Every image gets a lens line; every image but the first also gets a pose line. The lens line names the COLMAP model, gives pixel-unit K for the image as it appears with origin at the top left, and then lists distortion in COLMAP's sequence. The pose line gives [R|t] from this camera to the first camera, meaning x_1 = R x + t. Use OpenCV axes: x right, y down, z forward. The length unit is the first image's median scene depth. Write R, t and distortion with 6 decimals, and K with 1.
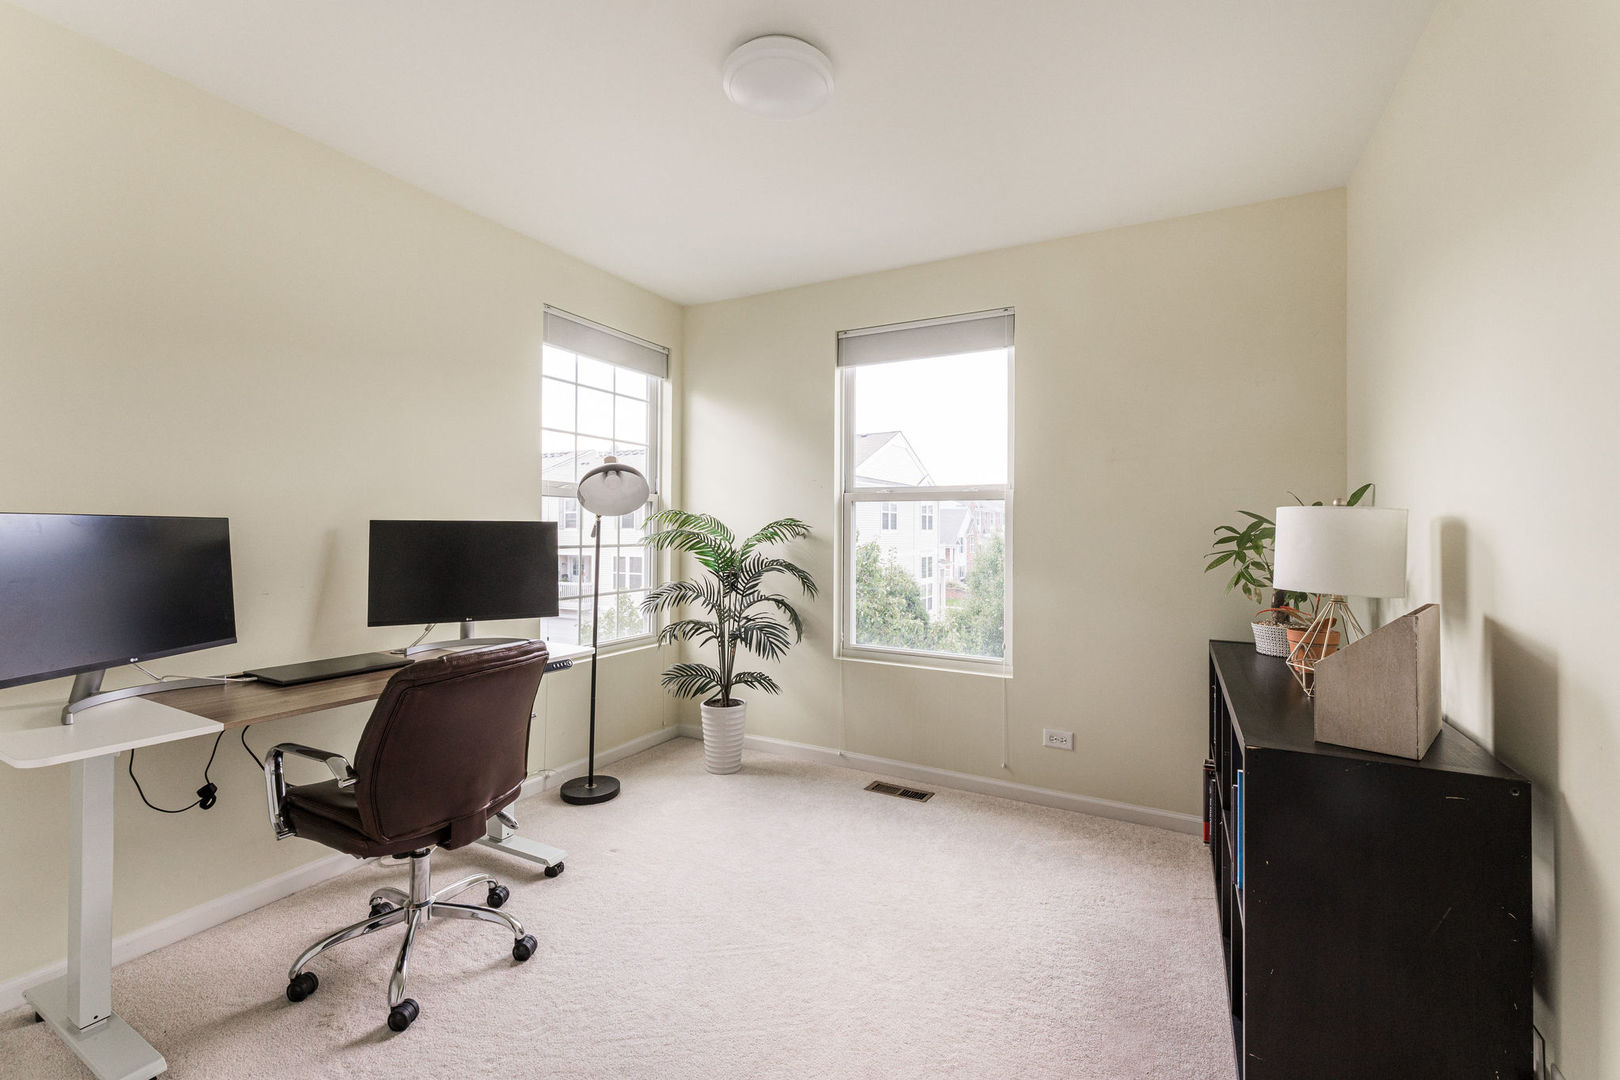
lens RADIAL K [[679.2, 0, 809.4], [0, 679.2, 525.5], [0, 0, 1]] dist [0.003822, -0.000063]
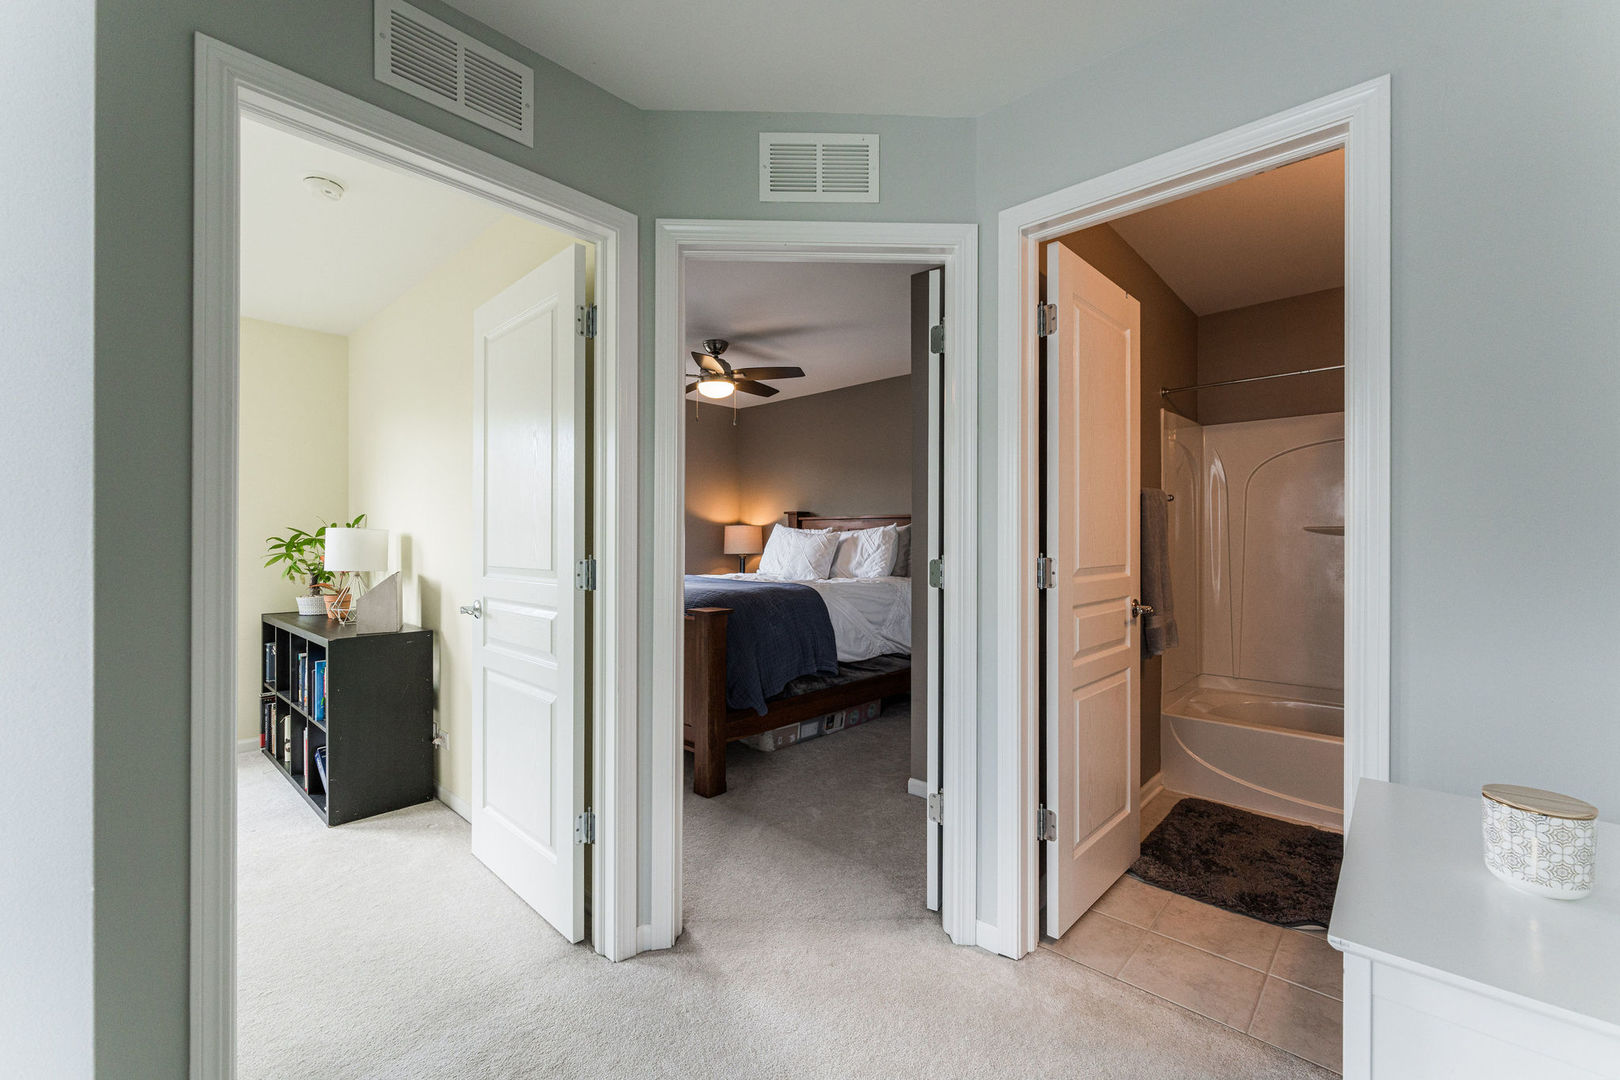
lens RADIAL K [[679.2, 0, 812.7], [0, 679.2, 540.1], [0, 0, 1]] dist [0.003822, -0.000063]
pose [[0.236781, -0.003576, 0.971556, -0.763889], [-0.002813, 0.999987, 0.004367, -0.004043], [-0.971559, -0.003767, 0.236768, -0.698231]]
